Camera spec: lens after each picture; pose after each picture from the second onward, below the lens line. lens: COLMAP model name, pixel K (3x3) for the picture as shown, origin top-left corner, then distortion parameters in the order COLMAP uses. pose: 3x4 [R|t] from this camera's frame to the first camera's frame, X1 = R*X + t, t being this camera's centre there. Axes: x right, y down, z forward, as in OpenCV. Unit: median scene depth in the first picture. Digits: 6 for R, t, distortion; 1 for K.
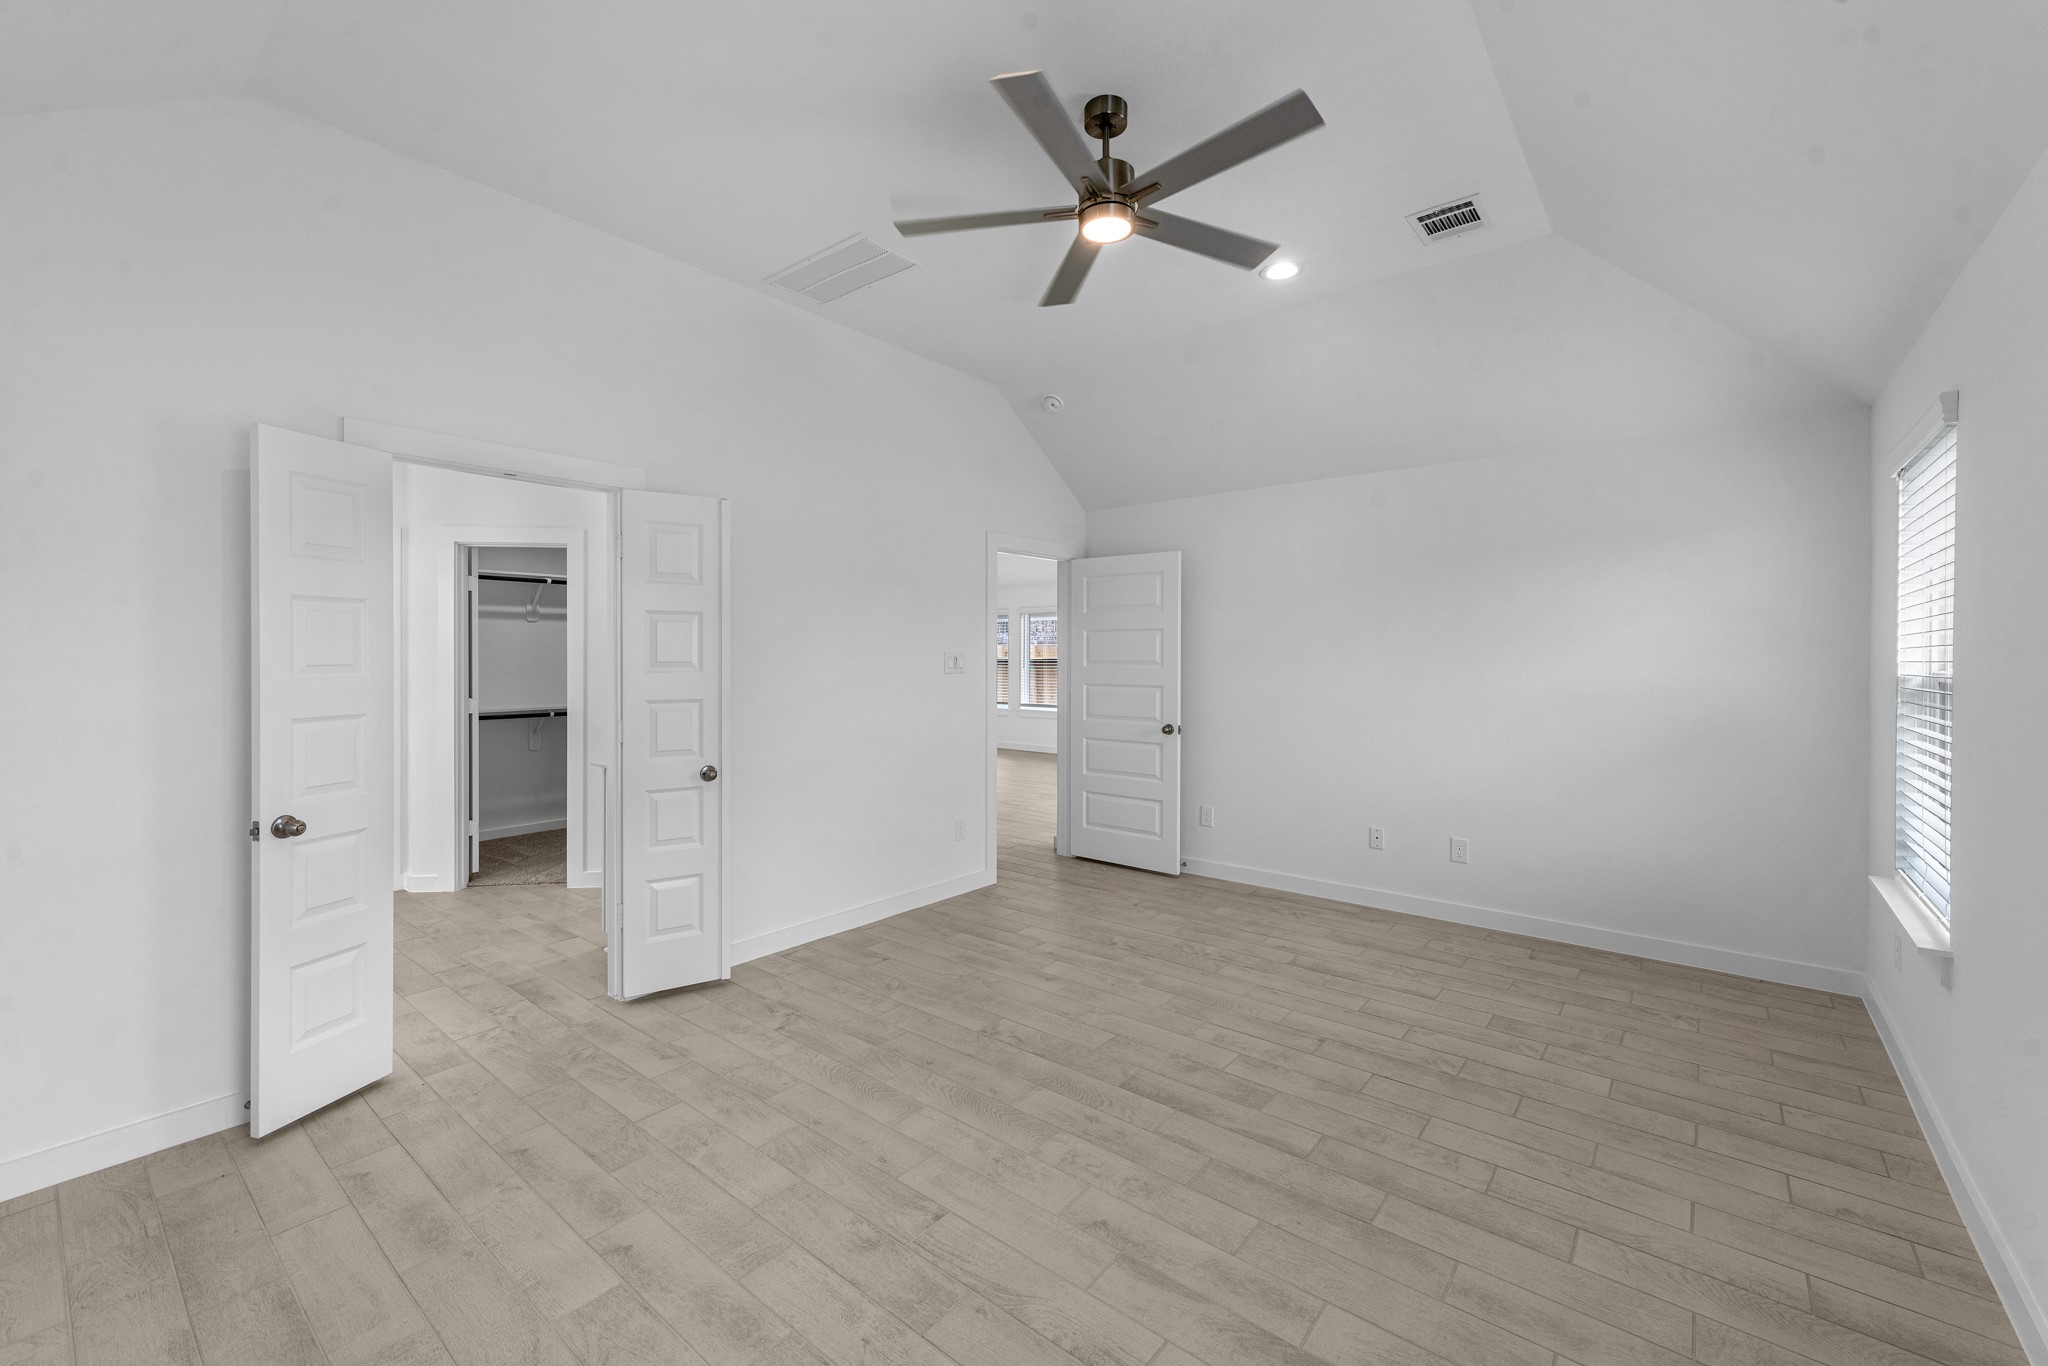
lens RADIAL K [[840.5, 0, 1011.7], [0, 840.5, 660.9], [0, 0, 1]] dist [0.000215, -0.000047]
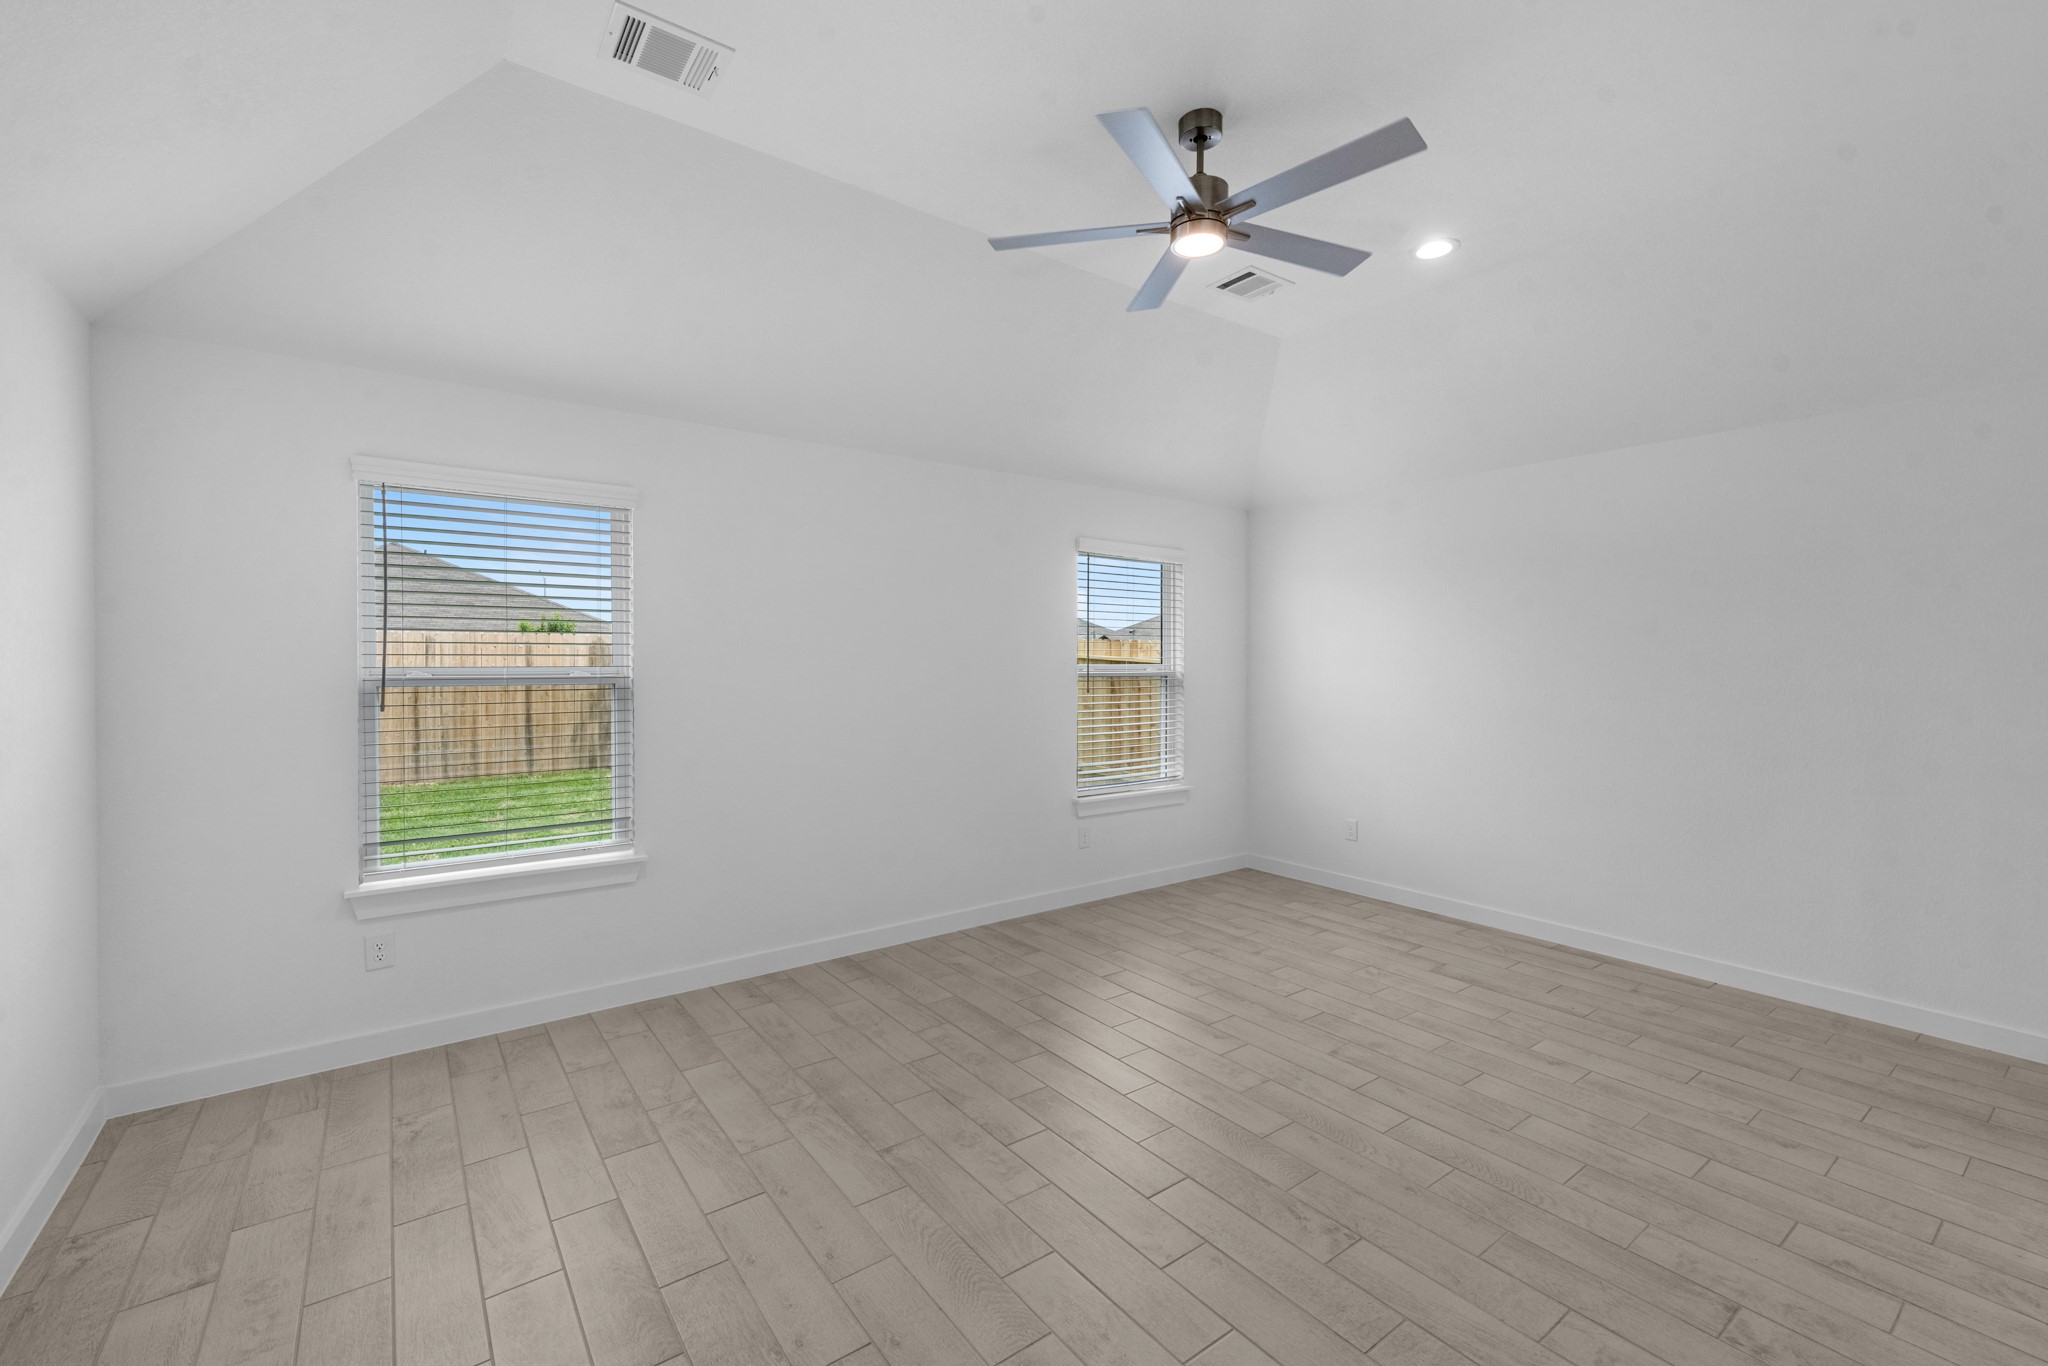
lens RADIAL K [[840.5, 0, 1011.7], [0, 840.5, 660.9], [0, 0, 1]] dist [0.000215, -0.000047]
pose [[-0.968209, -0.002720, 0.250126, 0.065505], [-0.001658, 0.999989, 0.004457, -0.010068], [-0.250136, 0.003901, -0.968203, 1.865368]]
